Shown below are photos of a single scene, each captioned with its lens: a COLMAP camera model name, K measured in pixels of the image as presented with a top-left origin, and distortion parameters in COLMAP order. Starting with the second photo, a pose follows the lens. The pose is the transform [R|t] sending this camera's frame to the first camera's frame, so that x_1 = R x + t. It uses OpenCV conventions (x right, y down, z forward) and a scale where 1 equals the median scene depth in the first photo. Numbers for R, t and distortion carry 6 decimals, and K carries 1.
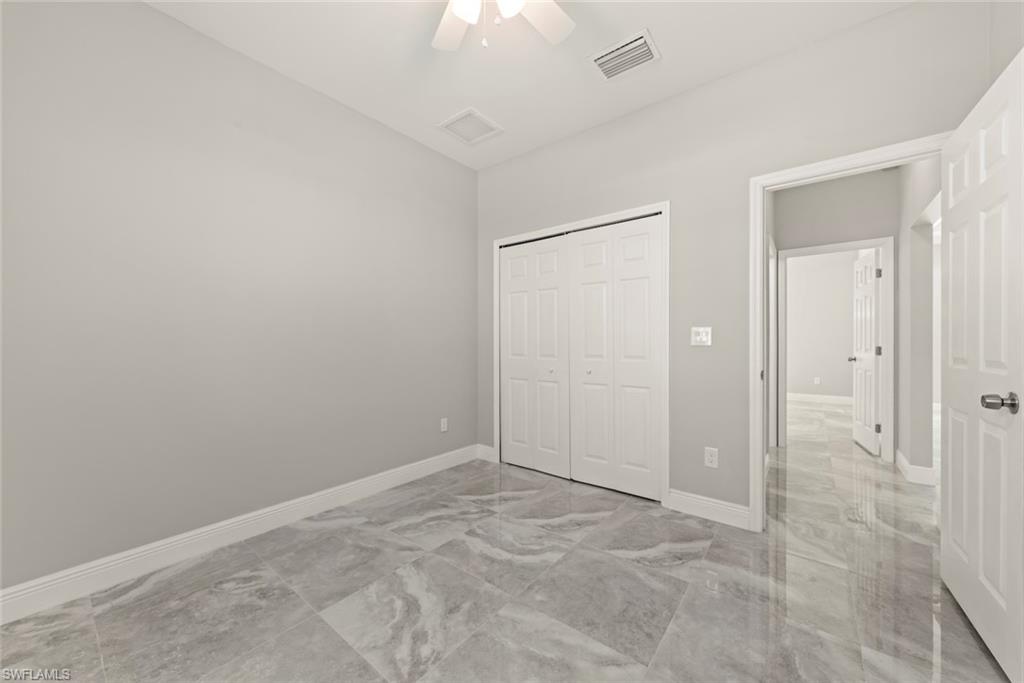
lens RADIAL K [[370.1, 0, 514.2], [0, 370.1, 340.9], [0, 0, 1]] dist [0.000643, 0.000038]
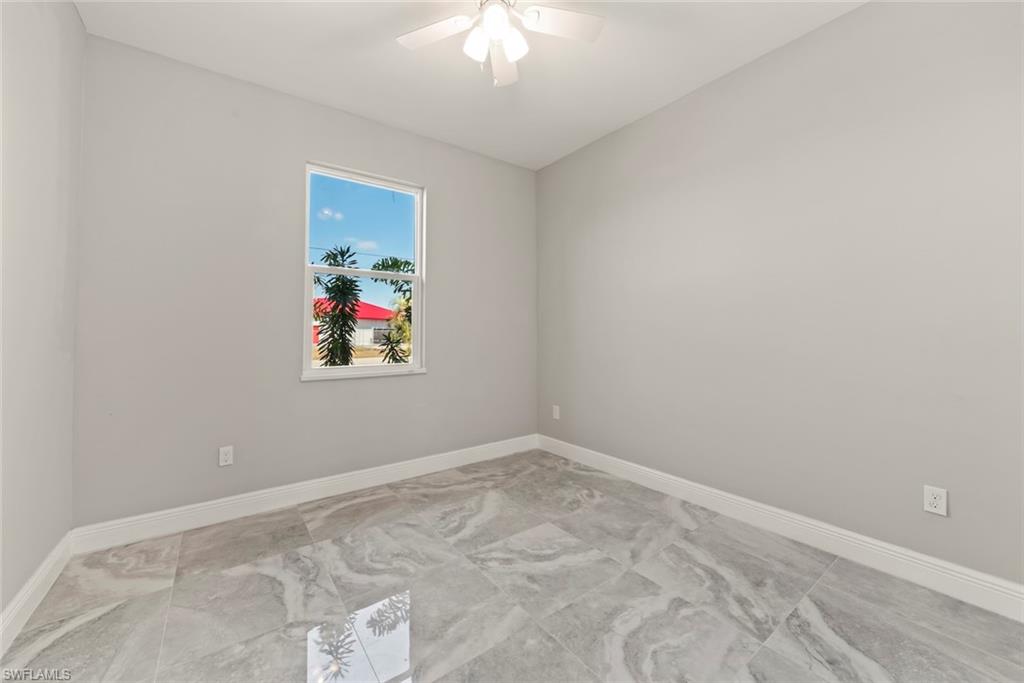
lens RADIAL K [[397.9, 0, 512.2], [0, 397.9, 339.6], [0, 0, 1]] dist [0.000903, 0.000126]
pose [[-0.250897, 0.020504, -0.967797, 0.756161], [0.004436, 0.999789, 0.020032, 0.002230], [0.968004, 0.000733, -0.250935, 0.971124]]
